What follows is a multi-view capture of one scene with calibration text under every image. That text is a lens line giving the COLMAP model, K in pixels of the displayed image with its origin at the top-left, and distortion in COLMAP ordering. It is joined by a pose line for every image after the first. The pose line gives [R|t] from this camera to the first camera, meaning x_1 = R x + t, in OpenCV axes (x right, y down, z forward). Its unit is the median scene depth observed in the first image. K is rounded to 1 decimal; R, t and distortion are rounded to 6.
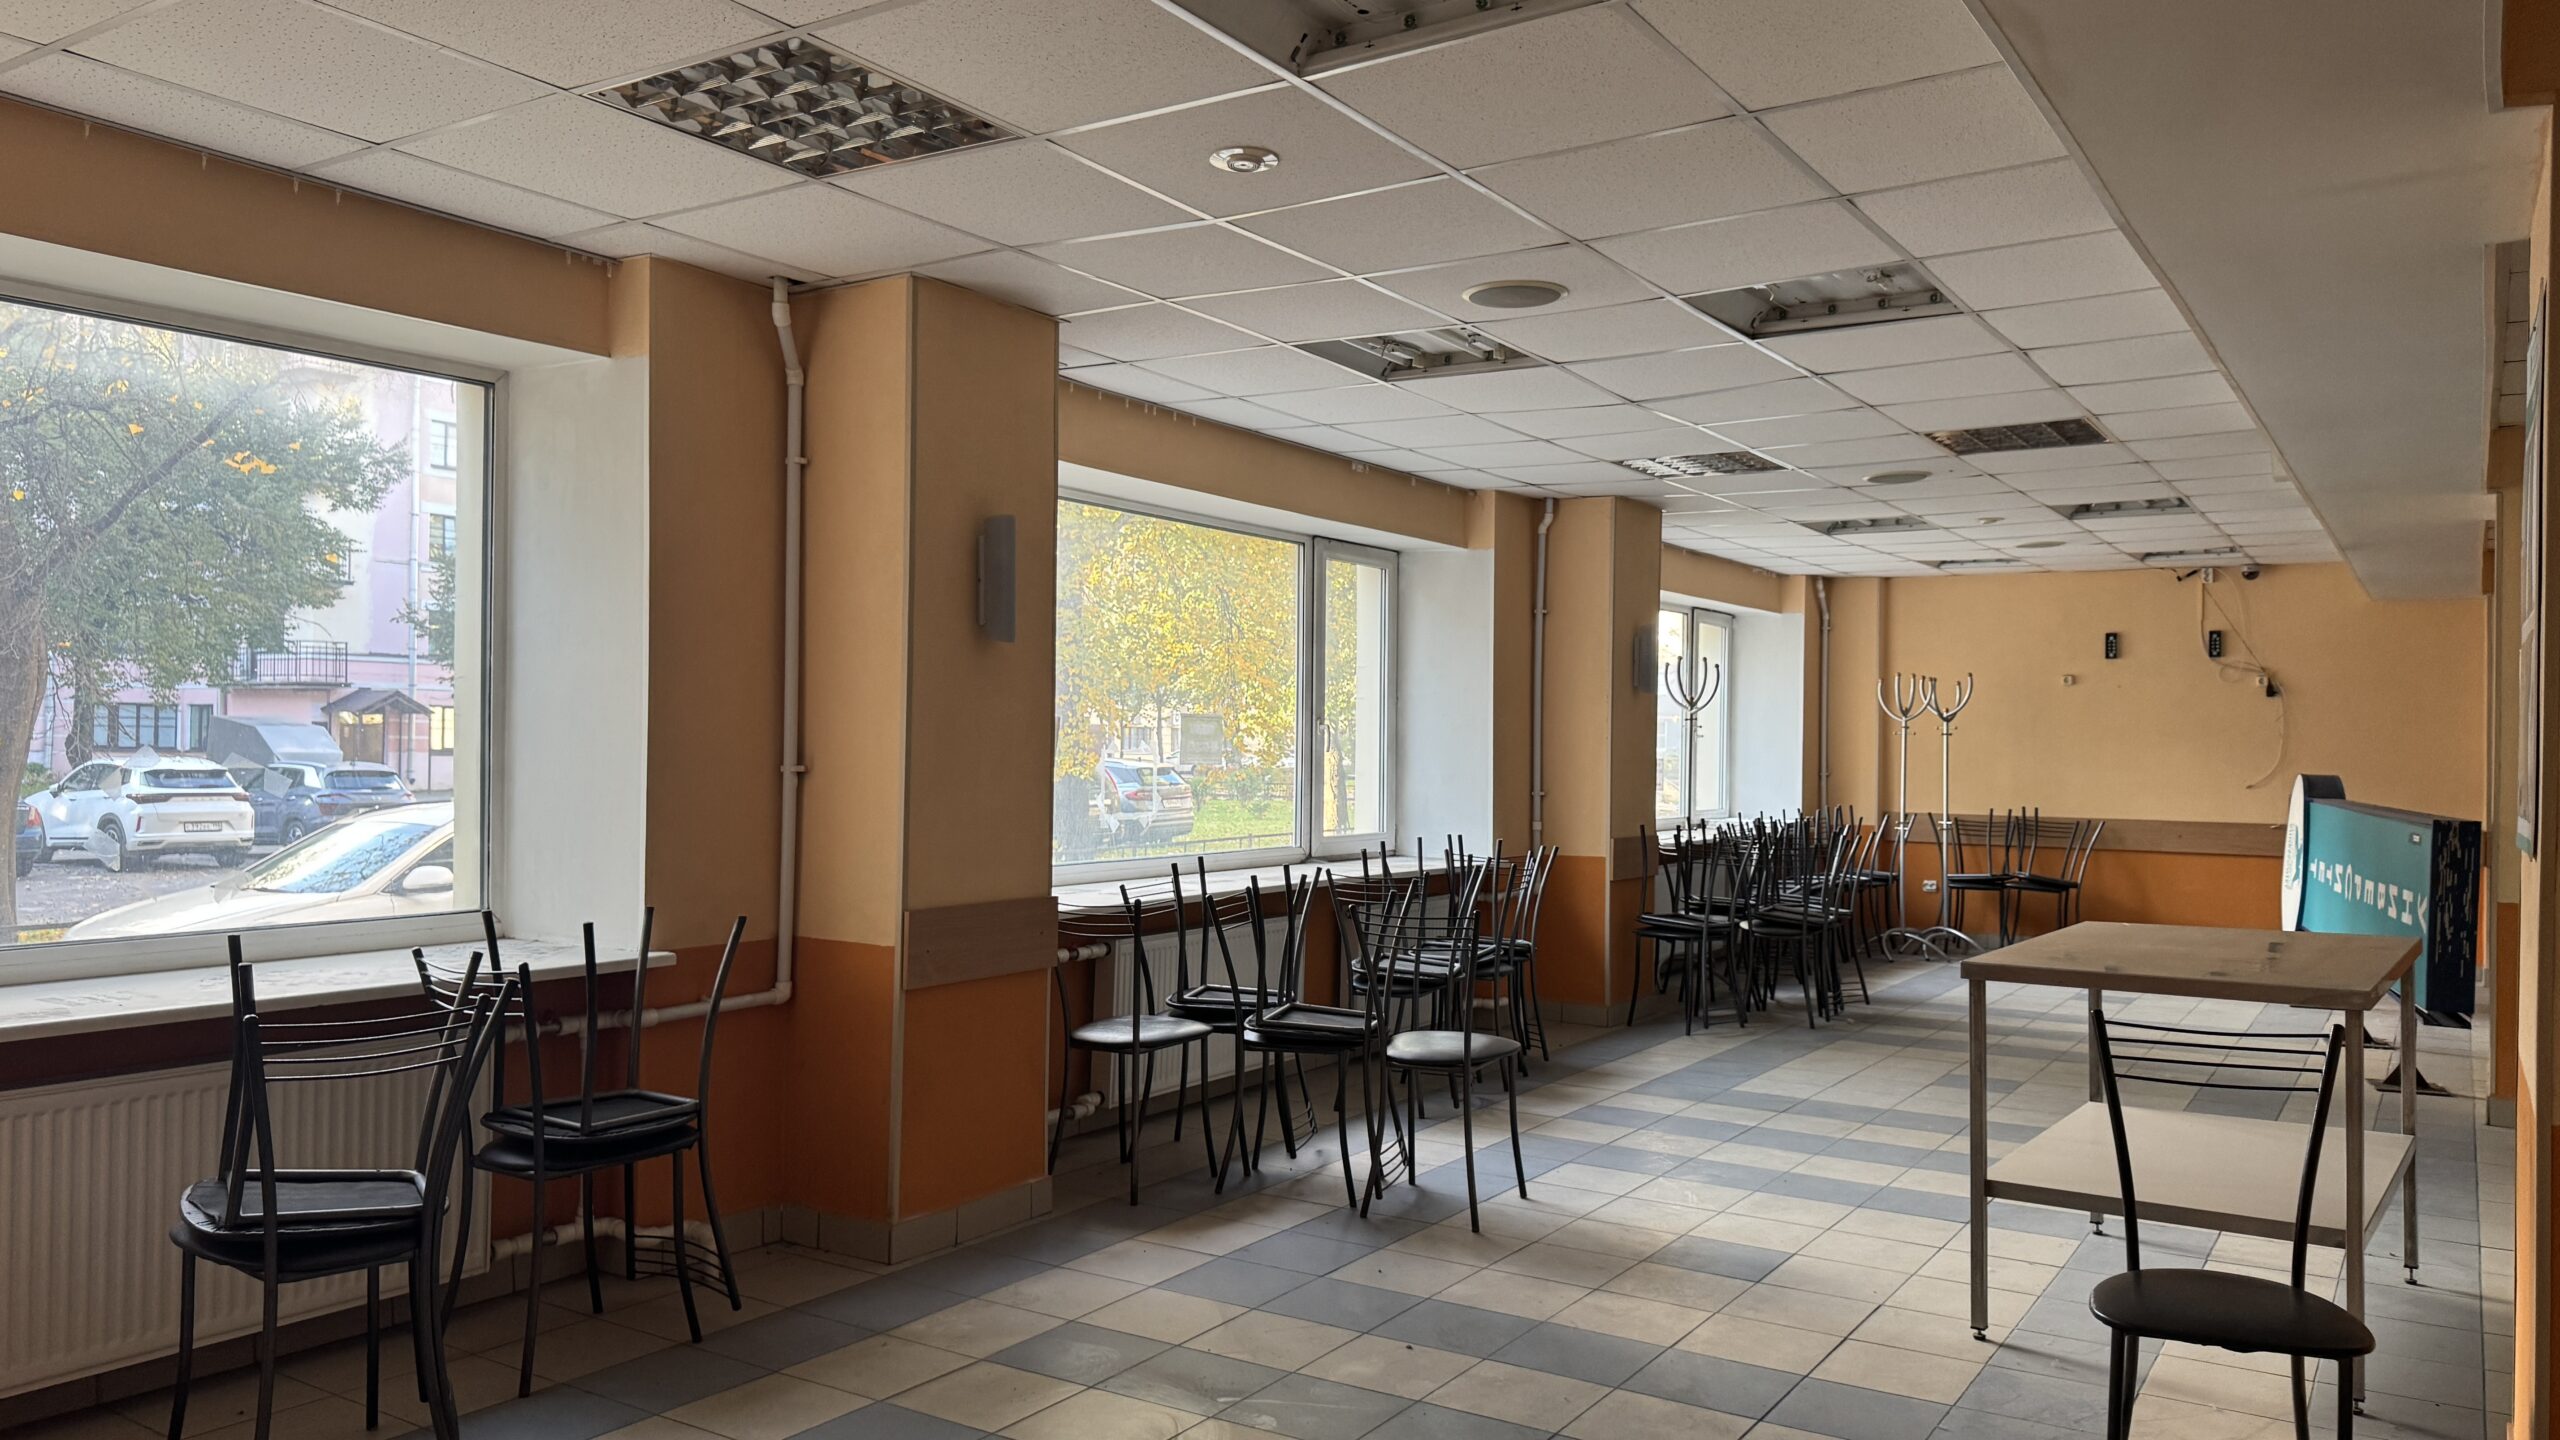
lens RADIAL K [[1814.9, 0, 1279.0], [0, 1814.9, 725.9], [0, 0, 1]] dist [0.008318, 0.000685]
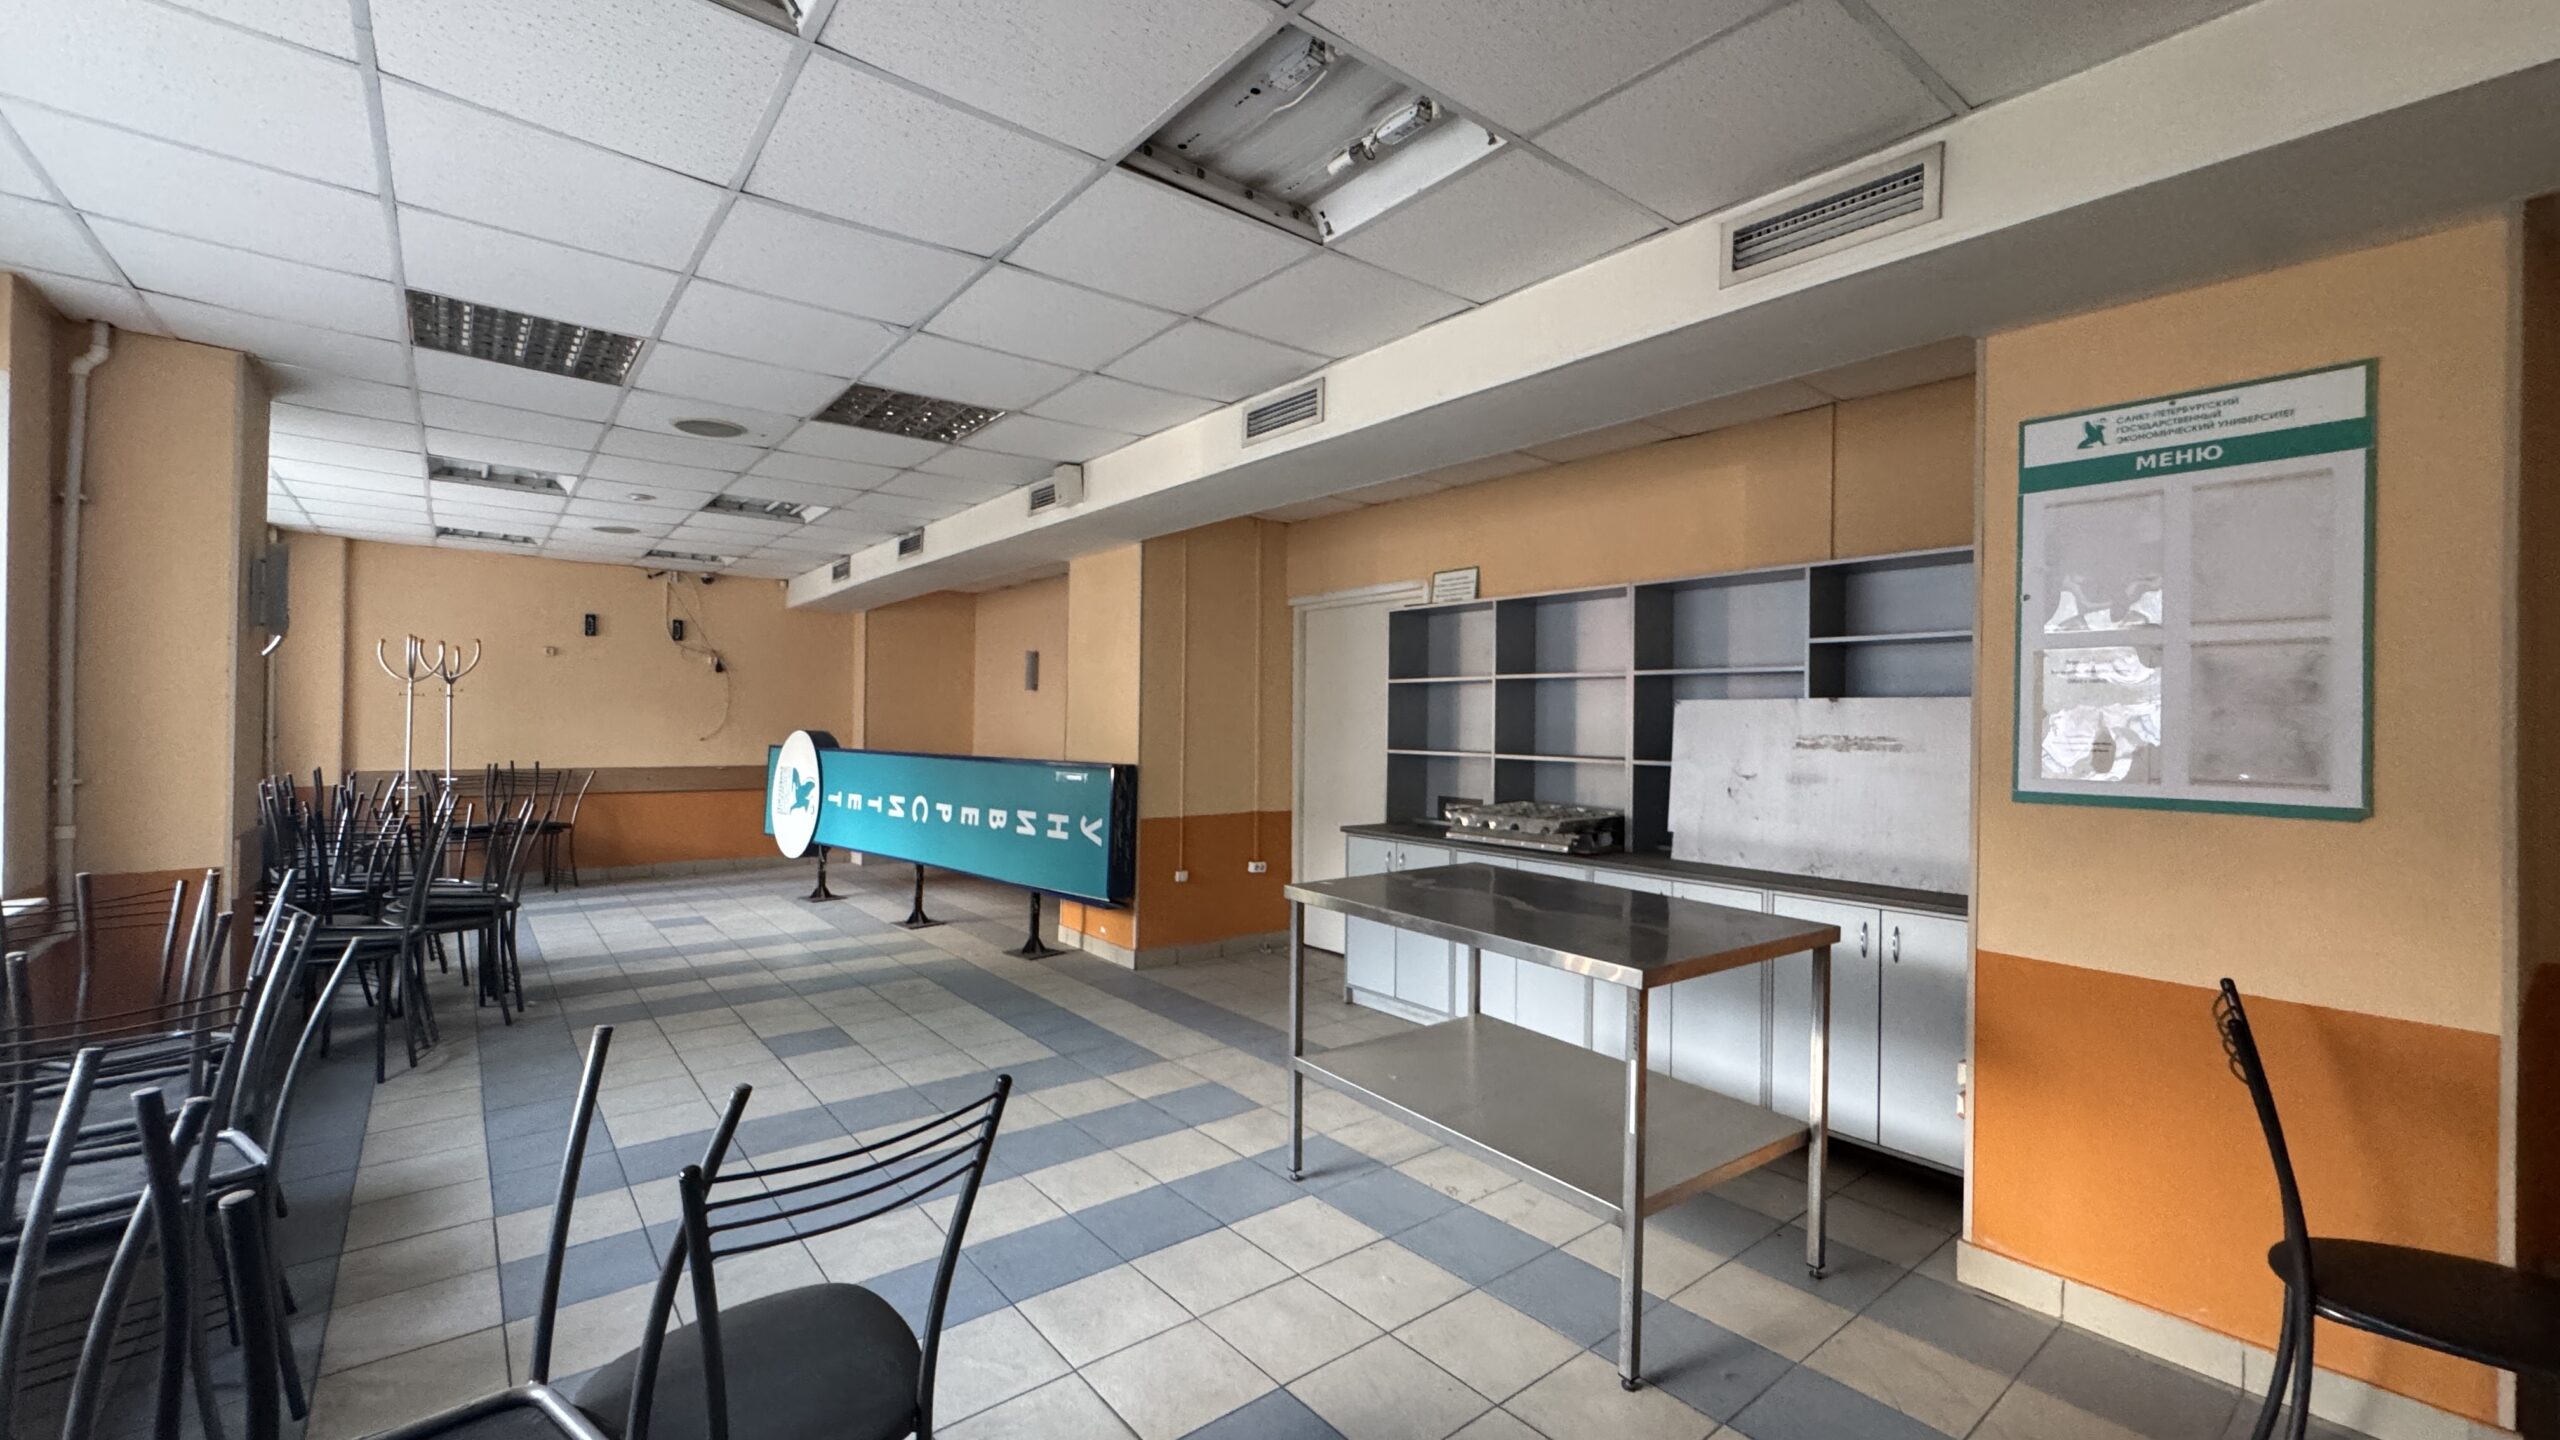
lens RADIAL K [[1023.1, 0, 1284.5], [0, 1023.1, 717.3], [0, 0, 1]] dist [-0.000962, 0.000089]
pose [[0.302775, -0.002298, 0.953059, -0.052593], [-0.019965, 0.999762, 0.008754, 0.002355], [-0.952853, -0.021679, 0.302657, 0.368404]]
